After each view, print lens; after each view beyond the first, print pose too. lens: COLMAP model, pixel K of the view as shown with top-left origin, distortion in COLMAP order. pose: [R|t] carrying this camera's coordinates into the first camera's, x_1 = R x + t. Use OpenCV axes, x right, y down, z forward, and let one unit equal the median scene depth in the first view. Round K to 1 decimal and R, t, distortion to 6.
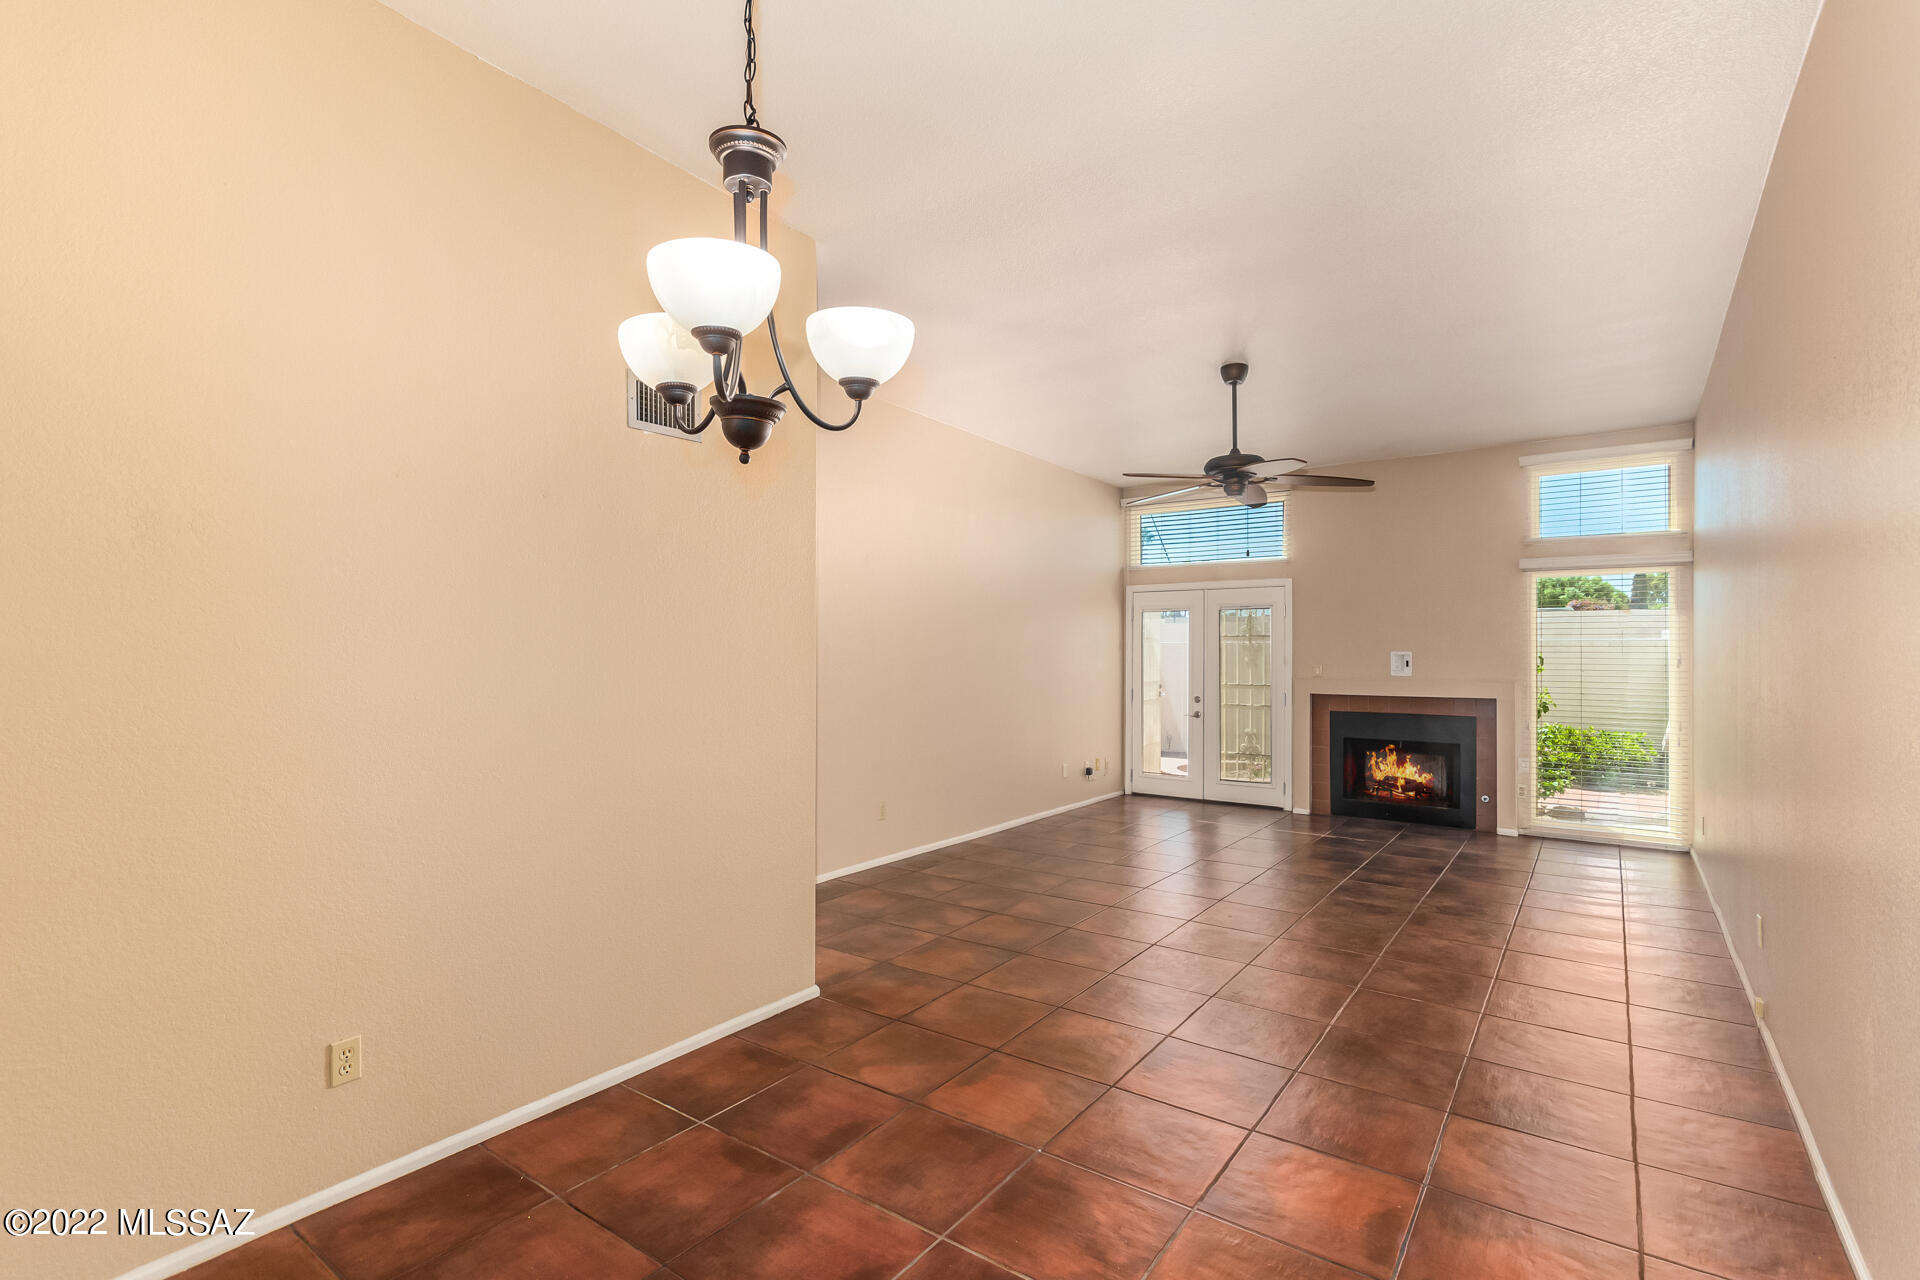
lens RADIAL K [[909.7, 0, 960.0], [0, 909.7, 640.0], [0, 0, 1]] dist [-0.102954, -0.000137]
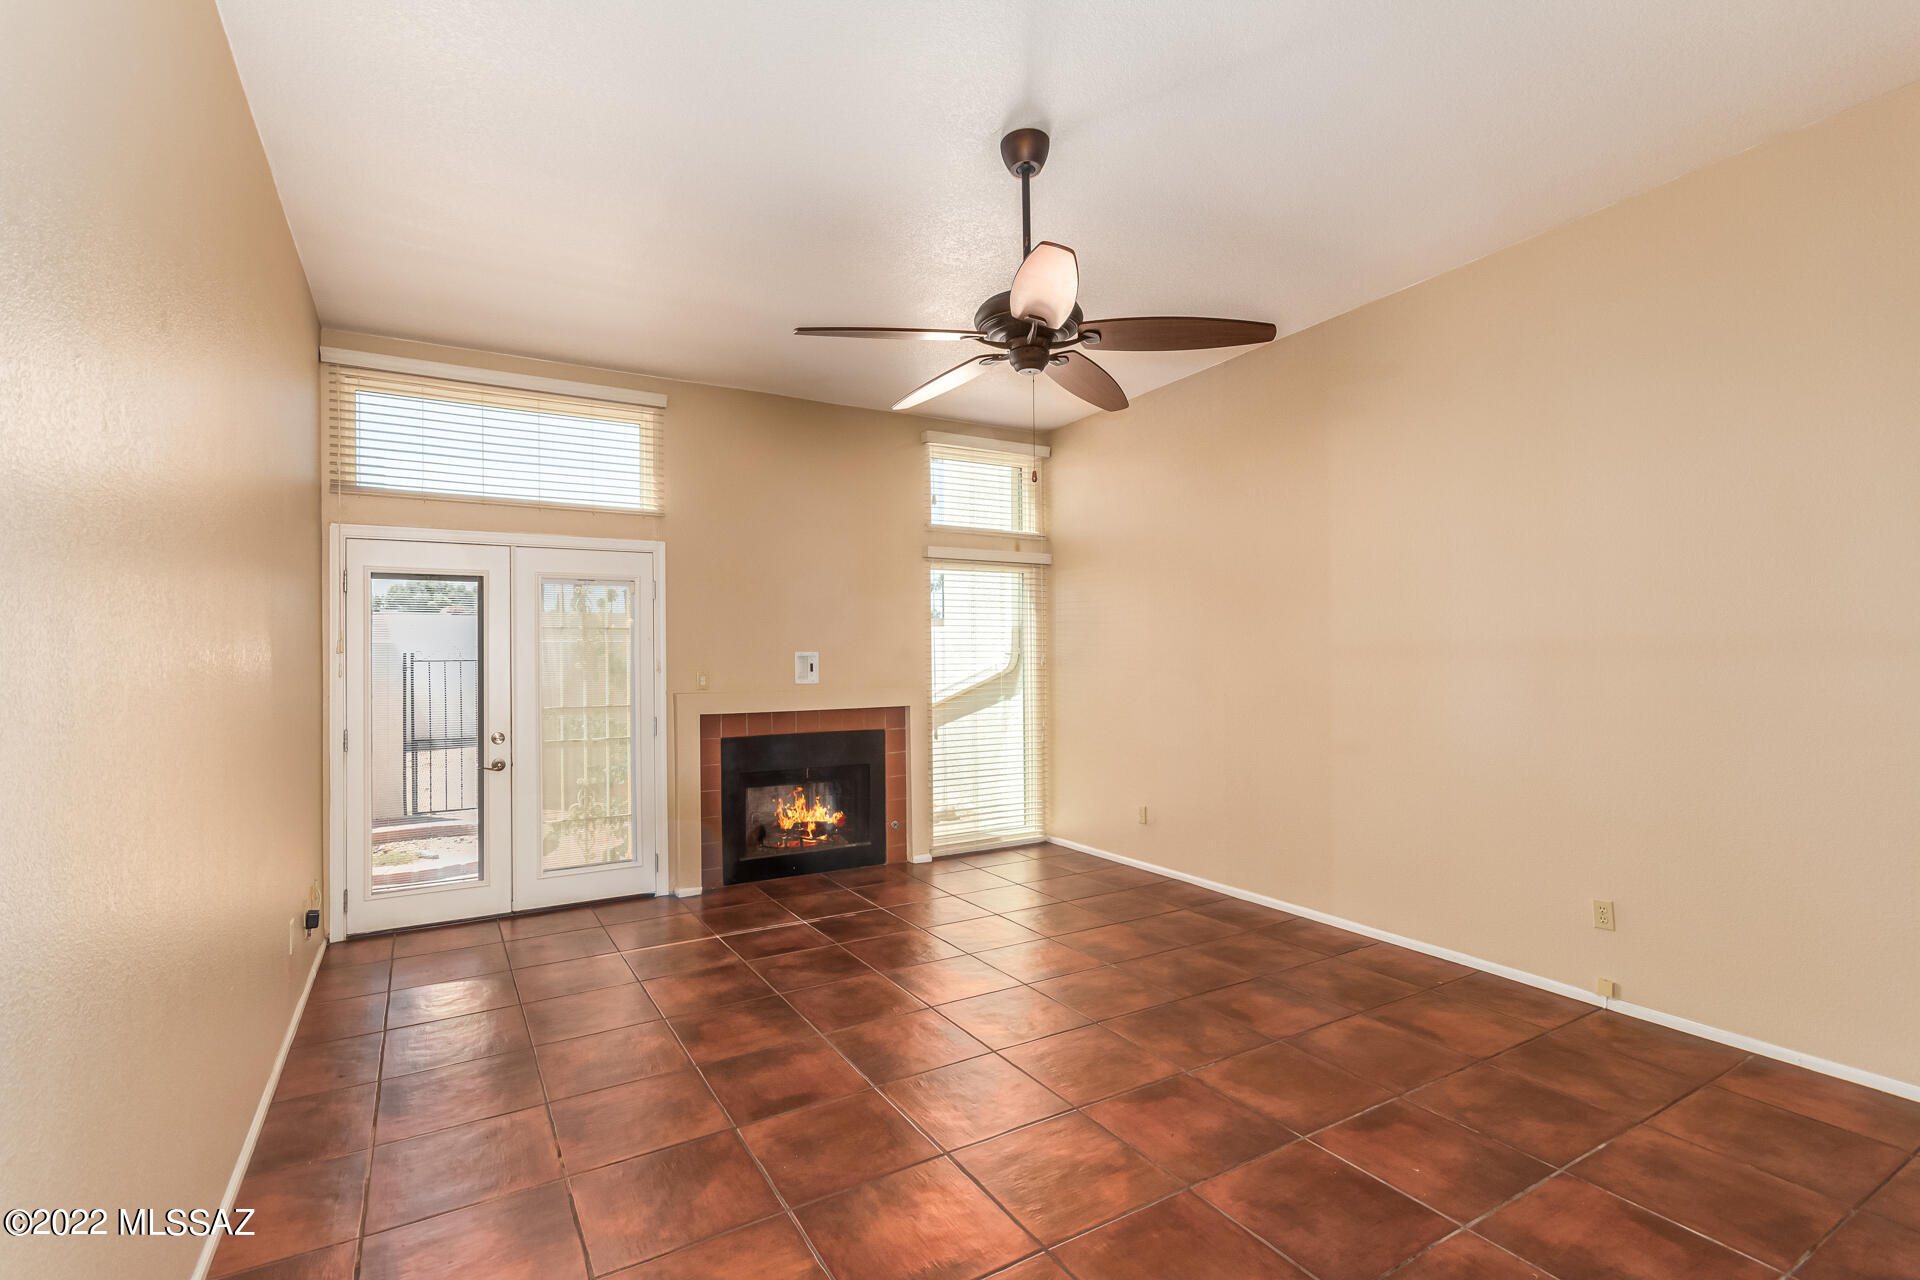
lens RADIAL K [[893.3, 0, 934.2], [0, 893.3, 637.3], [0, 0, 1]] dist [0.003470, 0.000157]
pose [[0.373638, 0.013564, 0.927475, -0.171694], [-0.002427, 0.999904, -0.013645, 0.010410], [-0.927571, 0.002847, 0.373635, 0.586124]]
